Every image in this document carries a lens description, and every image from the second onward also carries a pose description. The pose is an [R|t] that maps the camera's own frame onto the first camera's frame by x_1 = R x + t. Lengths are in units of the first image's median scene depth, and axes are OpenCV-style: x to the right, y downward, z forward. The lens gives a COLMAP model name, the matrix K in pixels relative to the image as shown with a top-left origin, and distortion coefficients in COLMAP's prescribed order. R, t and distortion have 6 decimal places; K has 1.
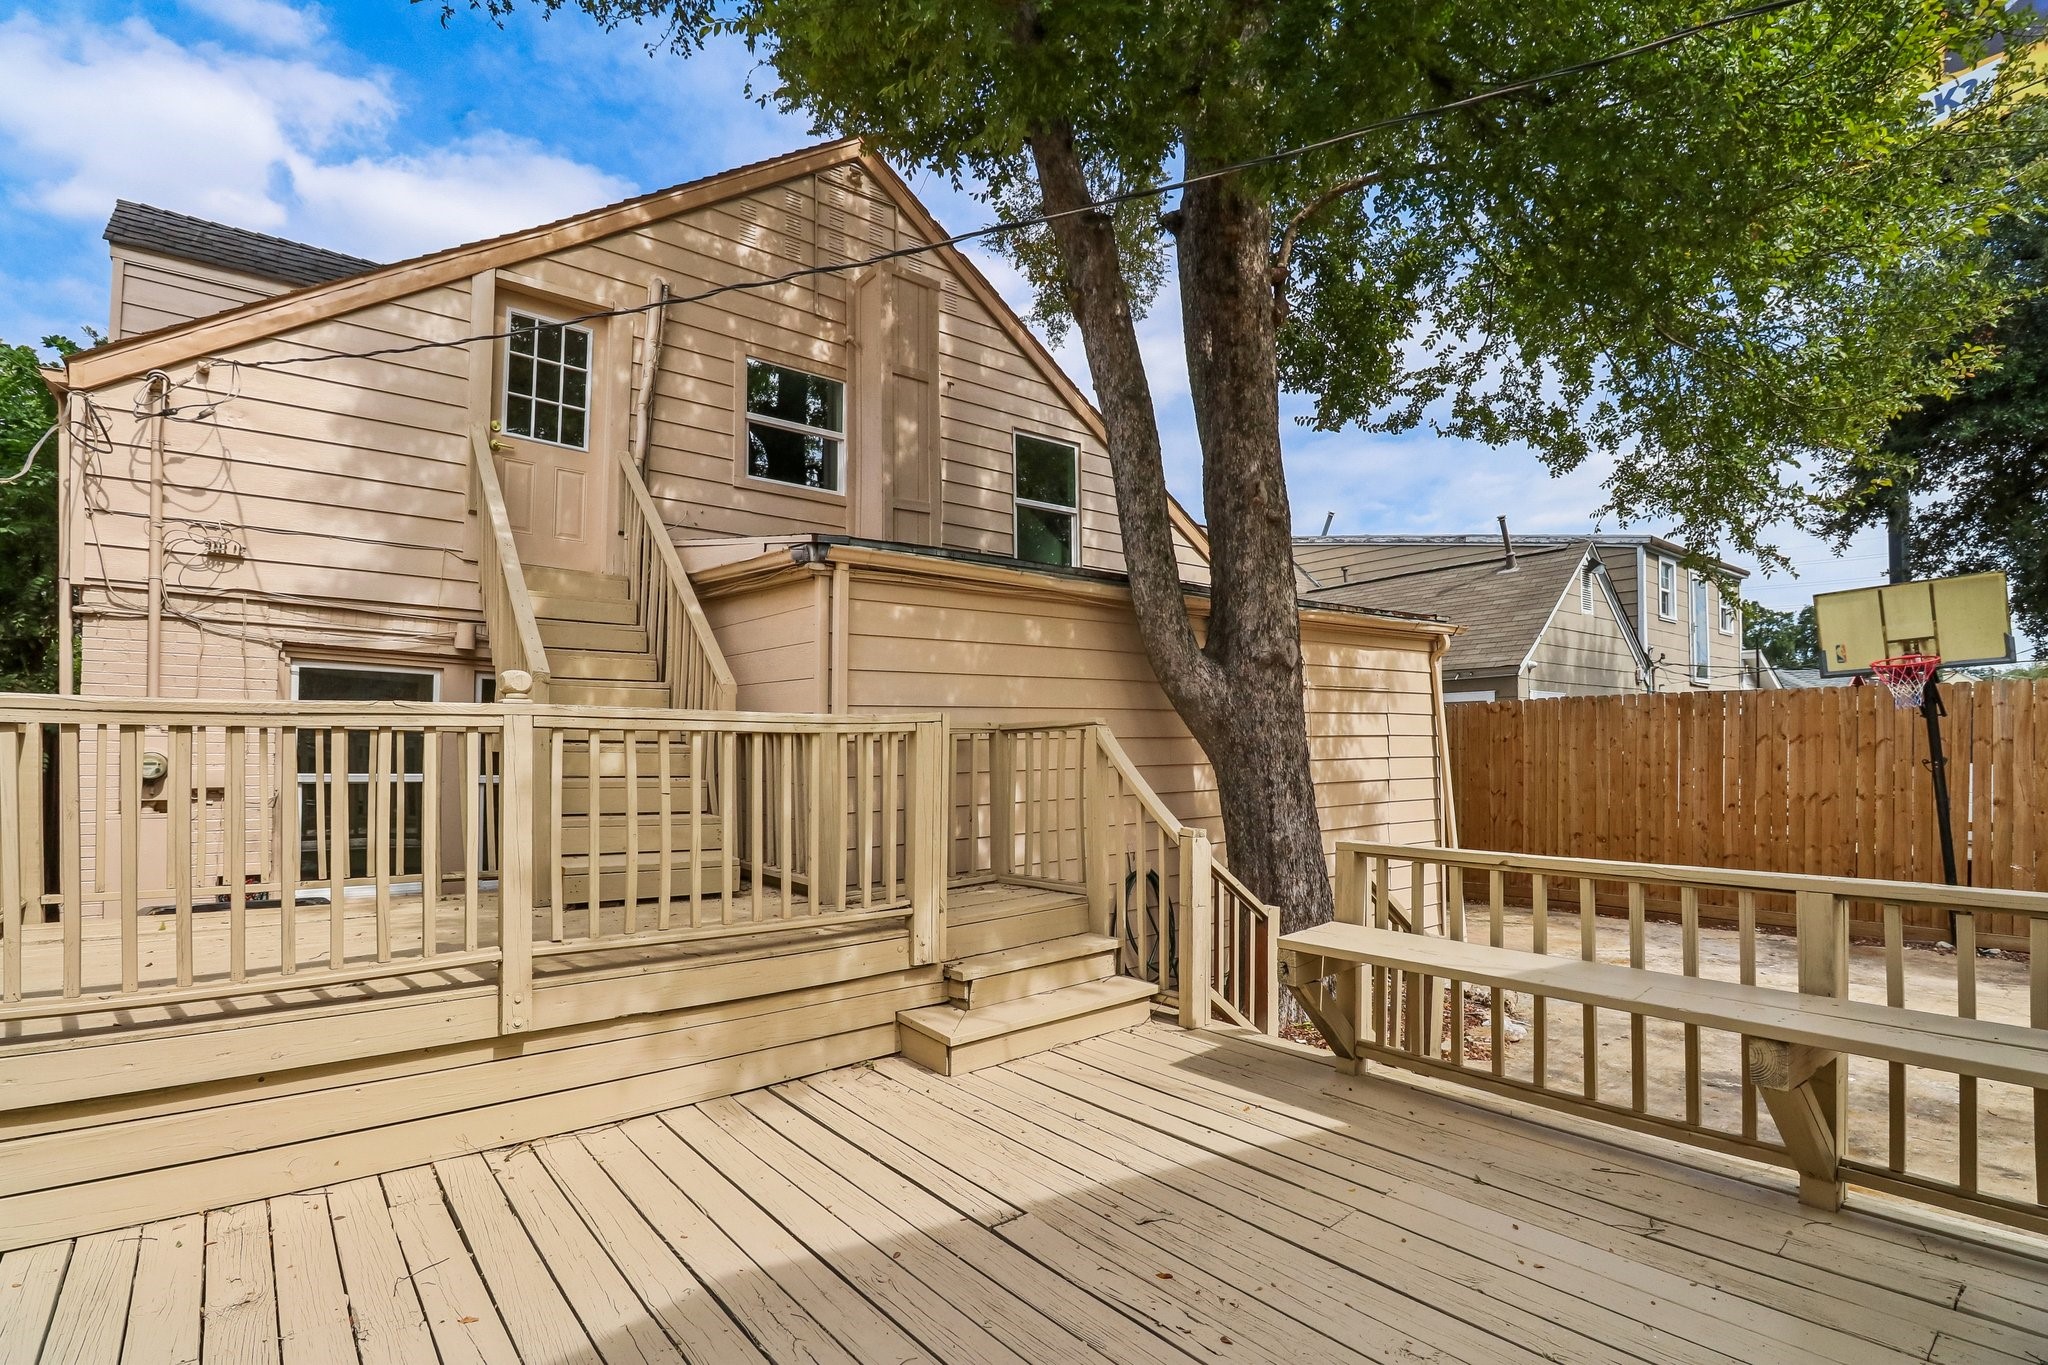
lens RADIAL K [[979.0, 0, 1016.3], [0, 979.0, 733.0], [0, 0, 1]] dist [0.002610, -0.010629]
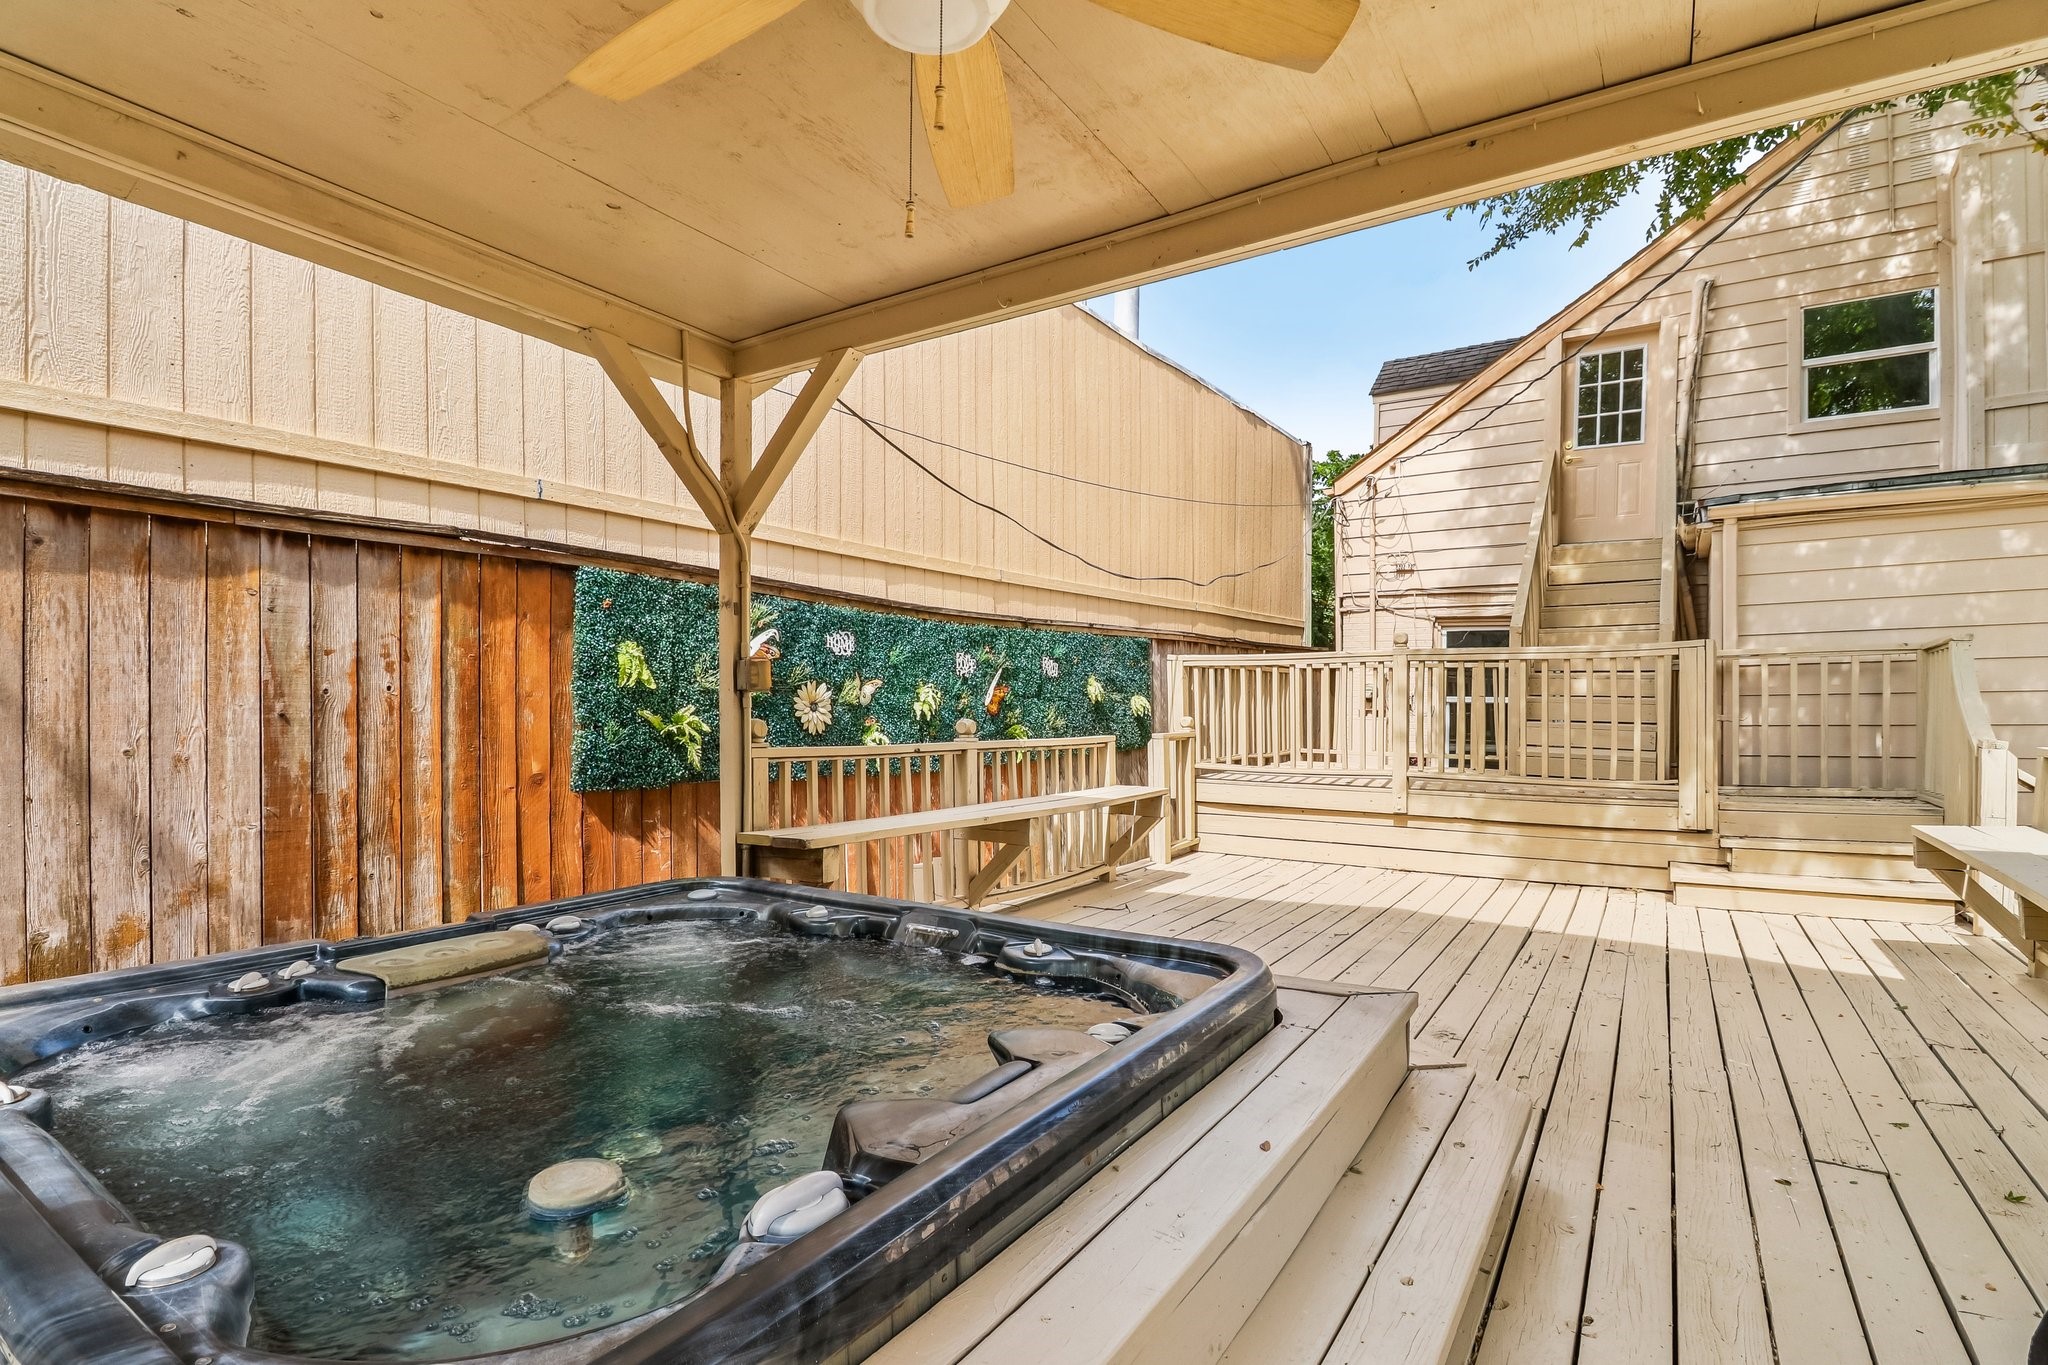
lens RADIAL K [[976.1, 0, 1025.1], [0, 976.1, 704.8], [0, 0, 1]] dist [0.002178, -0.008916]
pose [[0.313744, 0.005775, -0.949490, 0.584816], [0.018652, 0.999751, 0.012244, 0.022340], [0.949325, -0.021551, 0.313558, -0.178697]]
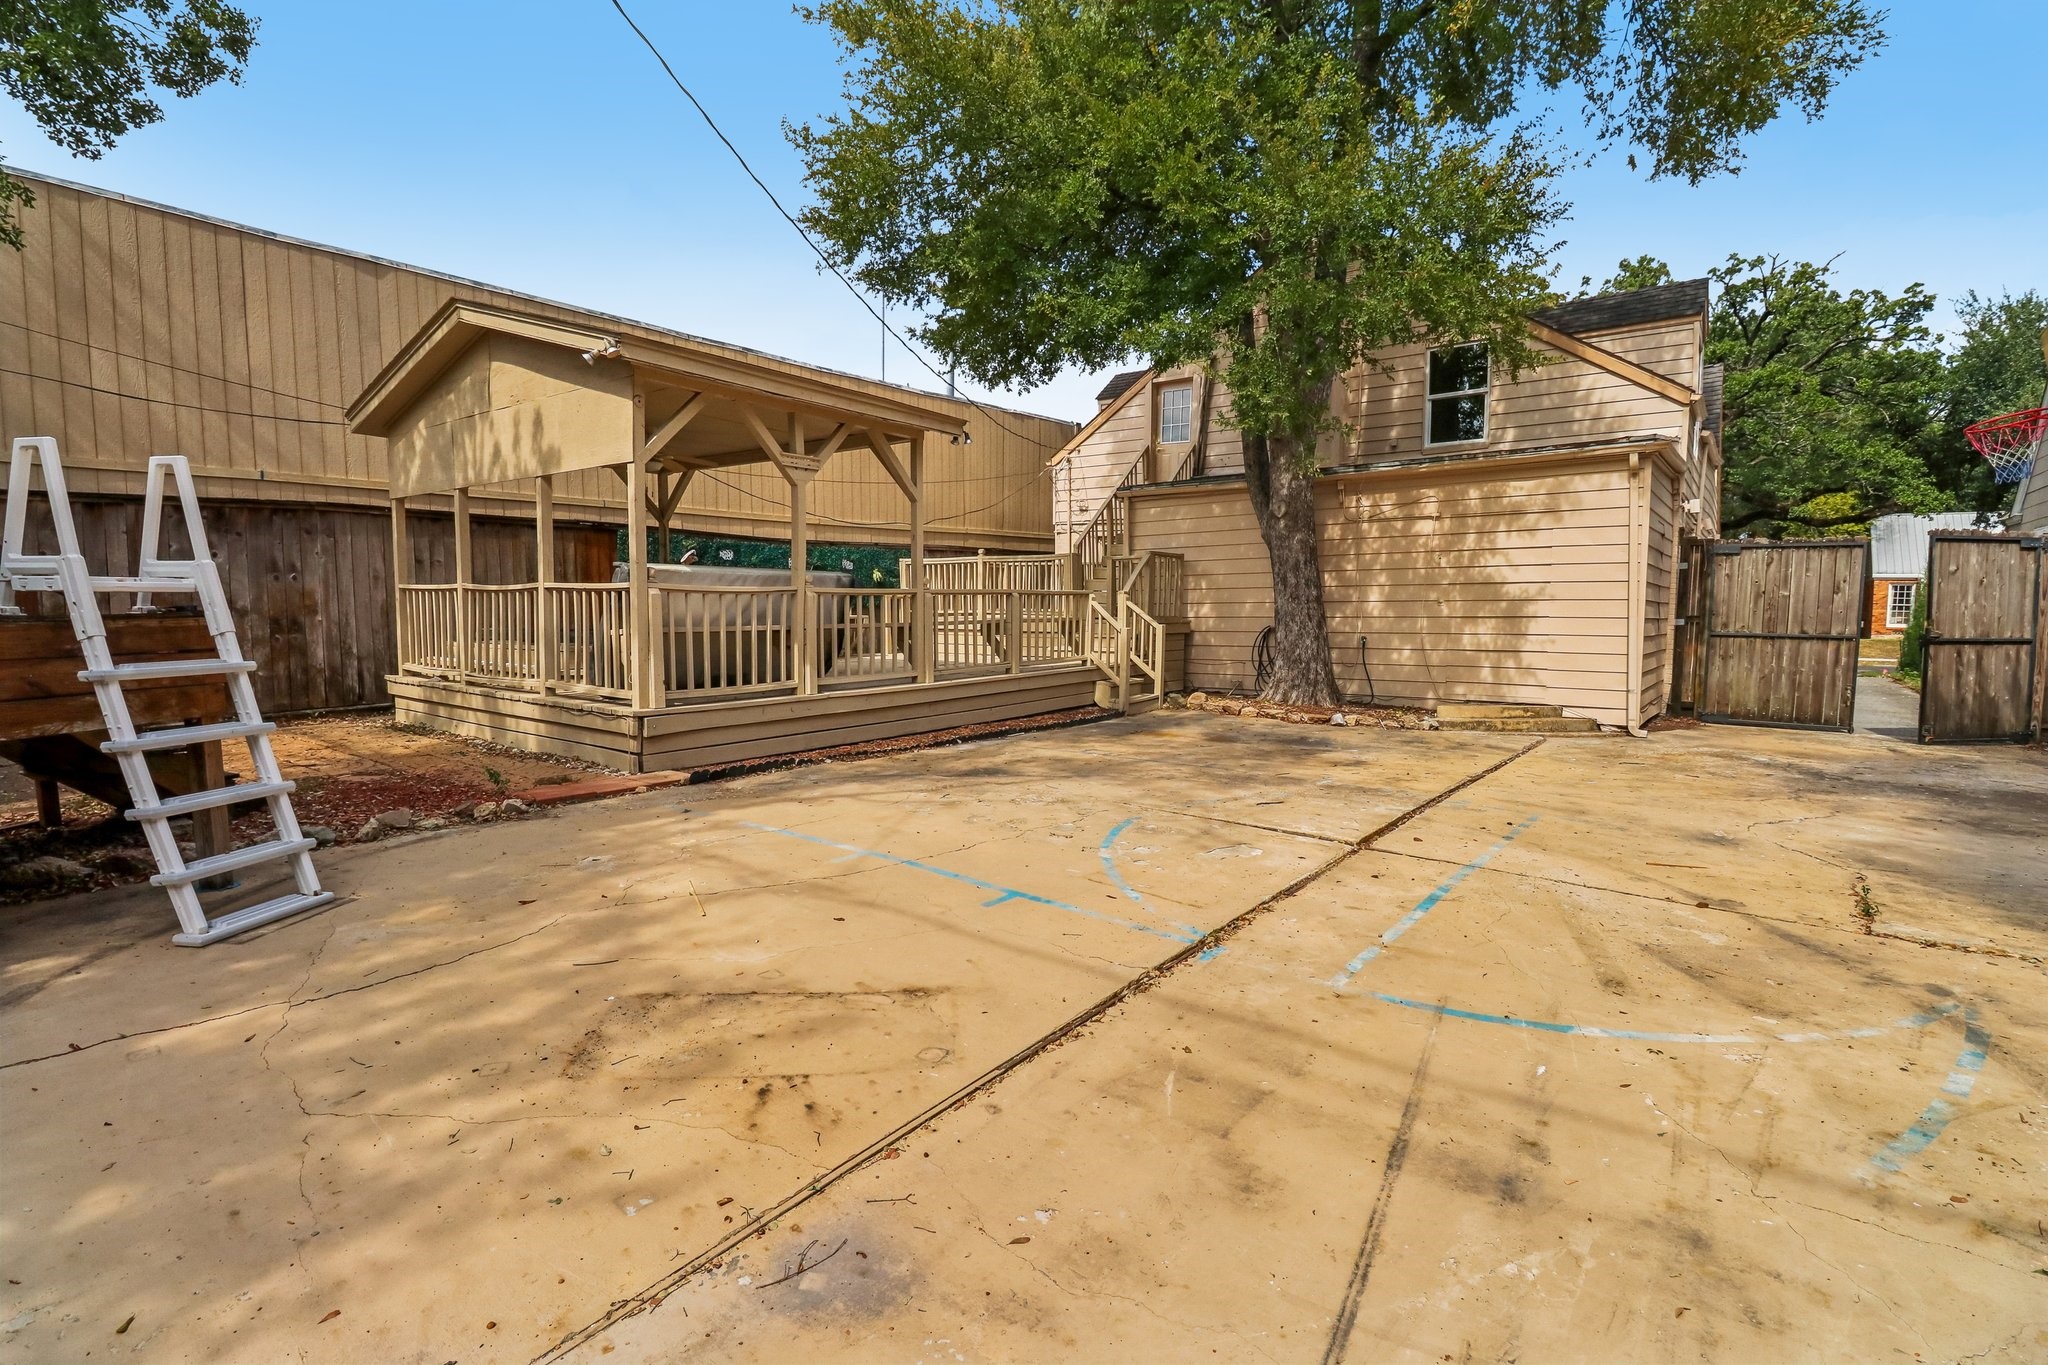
lens RADIAL K [[961.7, 0, 1011.9], [0, 961.7, 668.6], [0, 0, 1]] dist [0.001456, -0.010303]
pose [[0.216696, 0.074573, -0.973387, 1.982804], [0.015437, 0.996692, 0.079795, 0.067634], [0.976117, -0.032317, 0.214828, 0.102133]]
